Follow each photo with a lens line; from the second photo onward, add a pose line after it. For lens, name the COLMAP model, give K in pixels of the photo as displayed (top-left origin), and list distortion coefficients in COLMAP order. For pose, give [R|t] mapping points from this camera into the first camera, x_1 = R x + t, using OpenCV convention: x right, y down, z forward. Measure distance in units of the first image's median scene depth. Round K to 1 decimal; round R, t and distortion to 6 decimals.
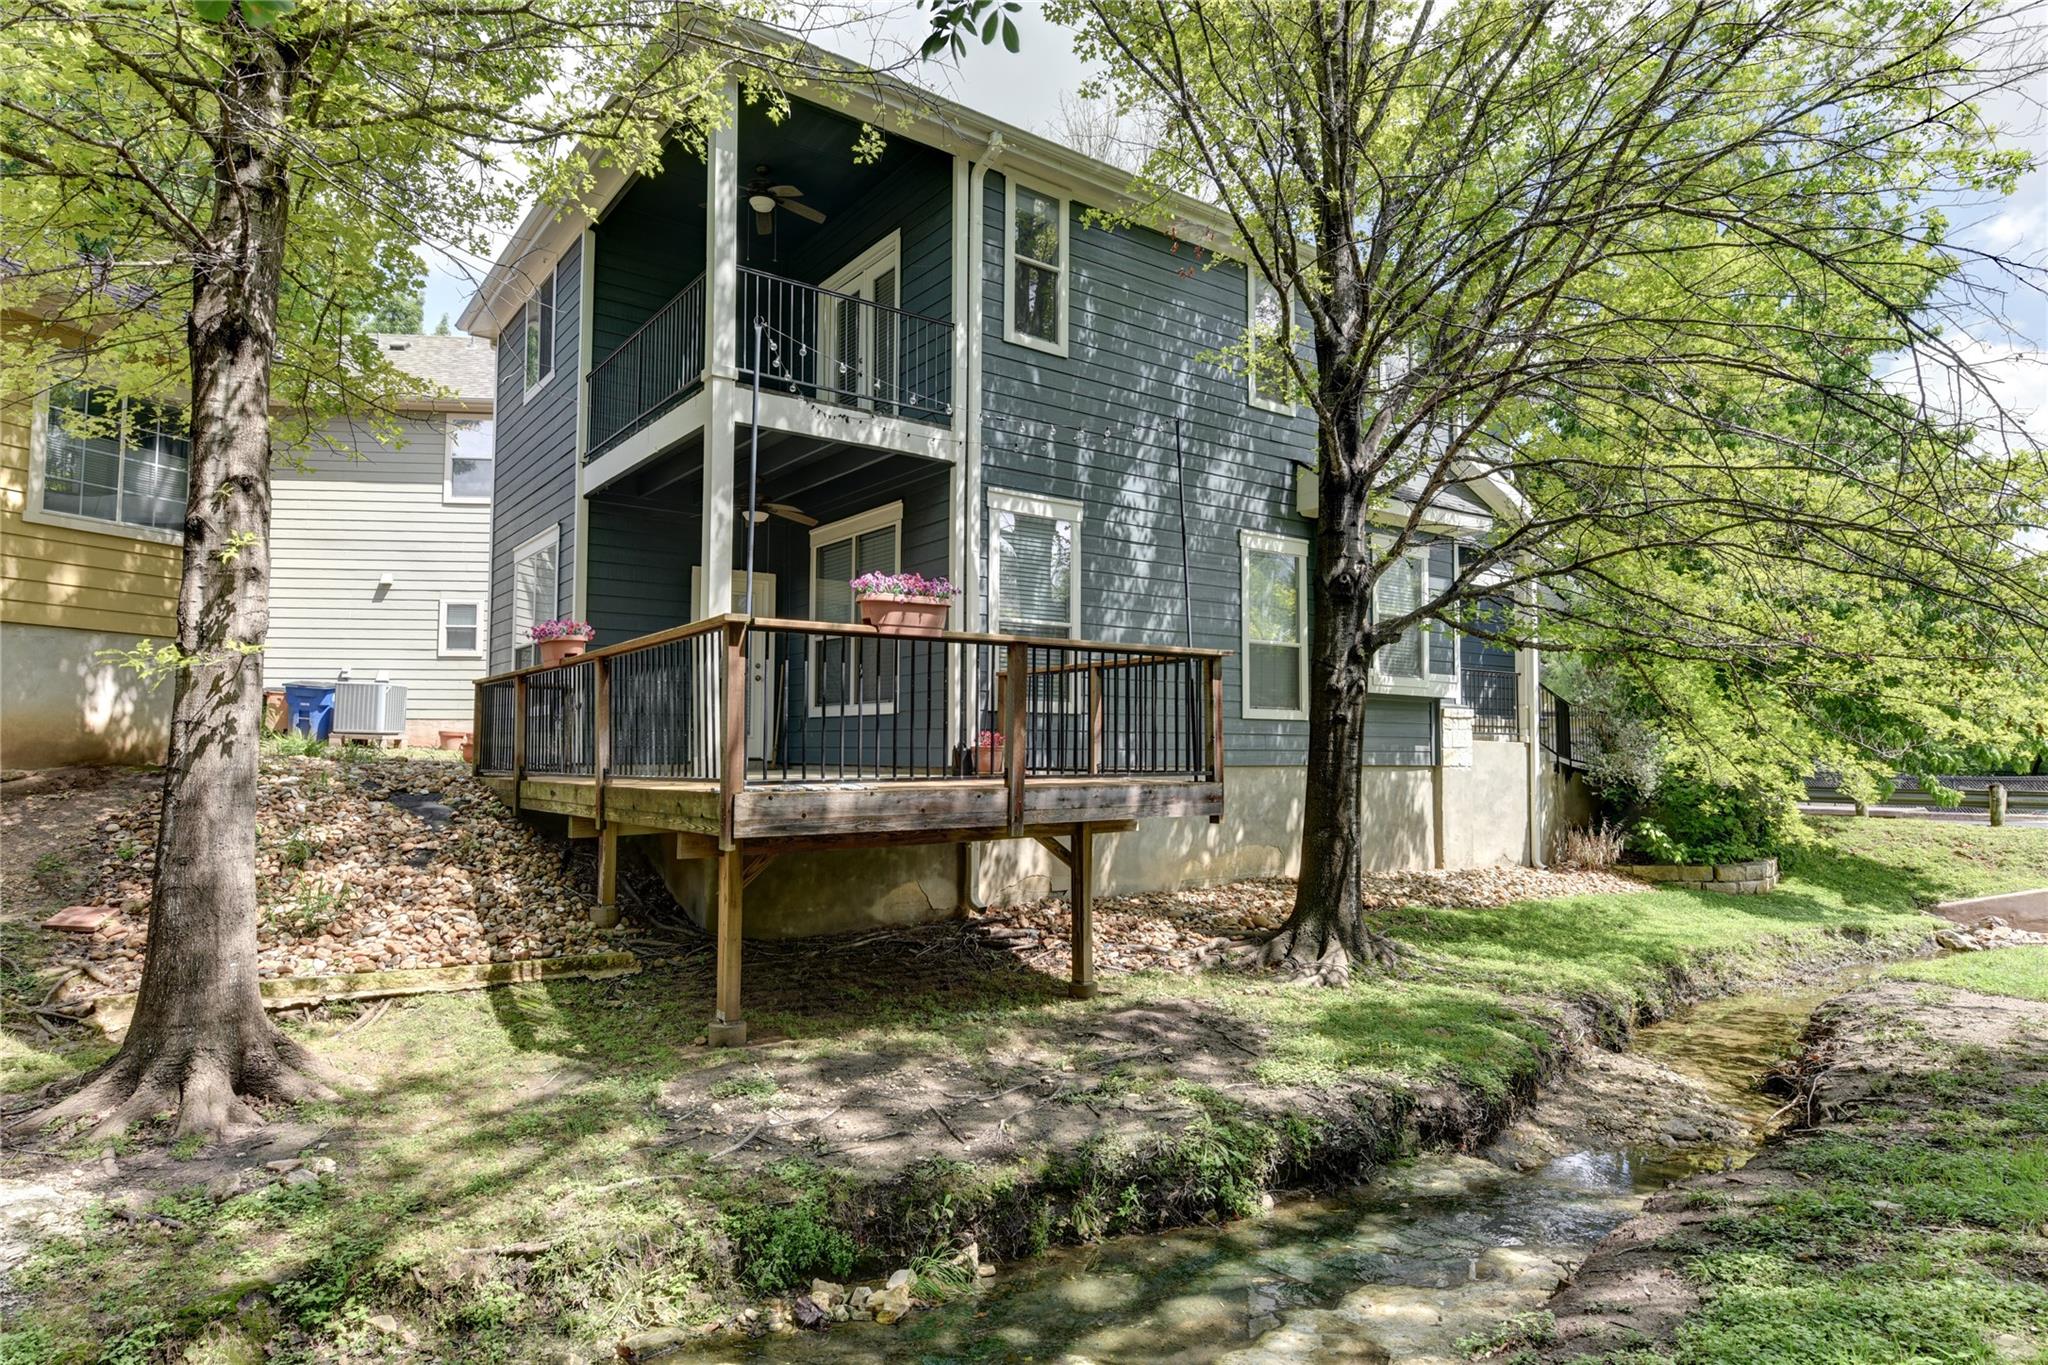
lens RADIAL K [[1162.3, 0, 1024.0], [0, 1162.3, 682.5], [0, 0, 1]] dist [0.001585, 0.000656]
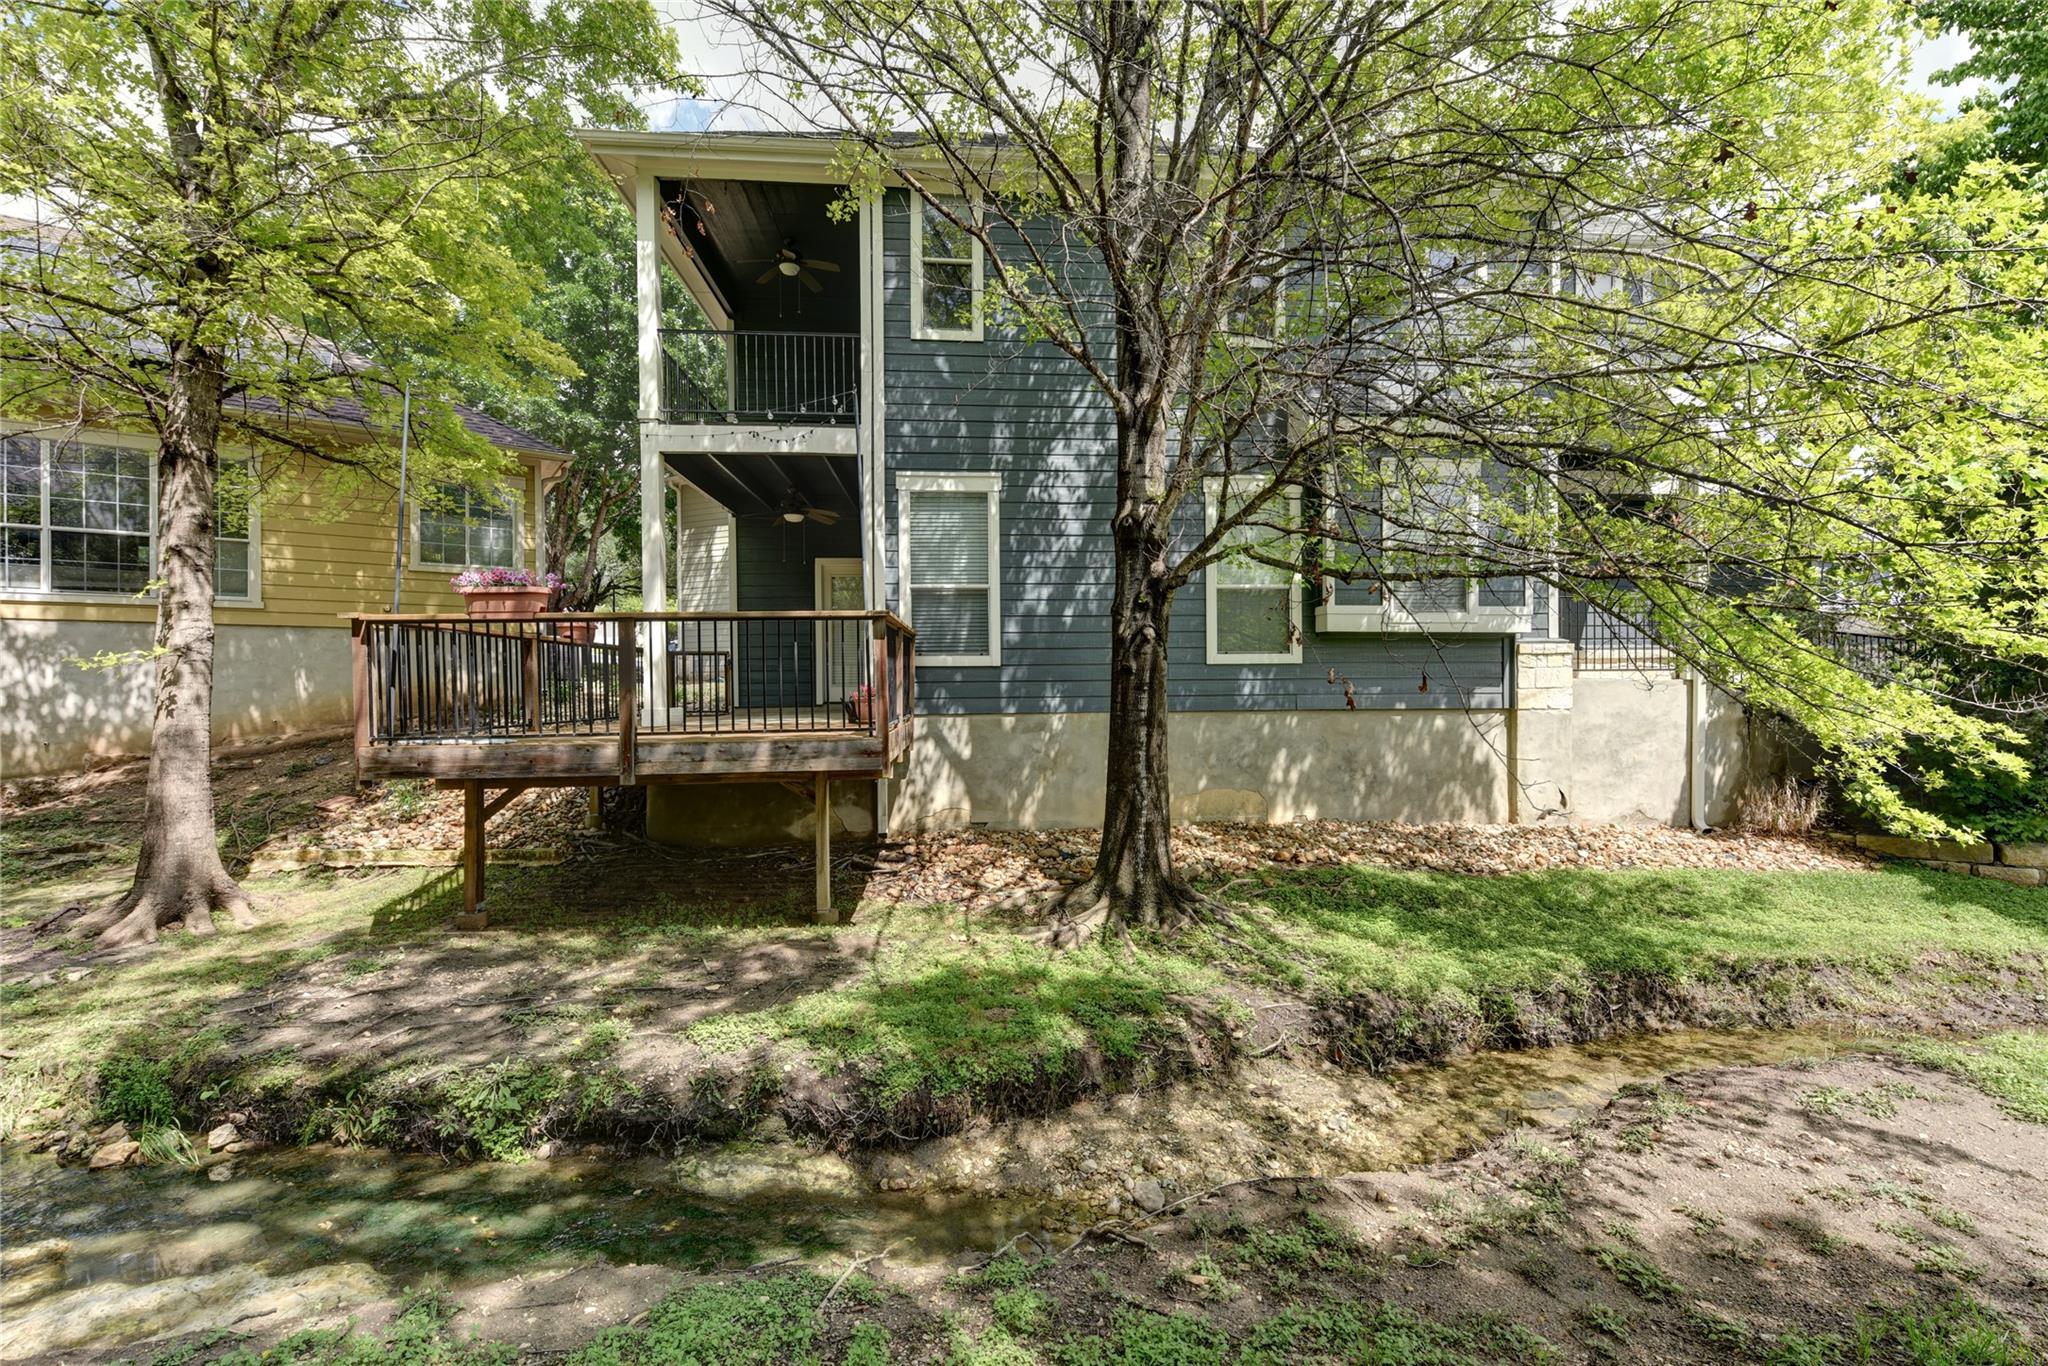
lens RADIAL K [[880.8, 0, 1024.0], [0, 880.8, 683.0], [0, 0, 1]] dist [-0.000253, -0.000195]
pose [[0.850884, -0.009331, -0.525270, 0.573376], [0.042872, 0.997741, 0.051723, 0.000823], [0.523601, -0.066530, 0.849362, 0.335476]]
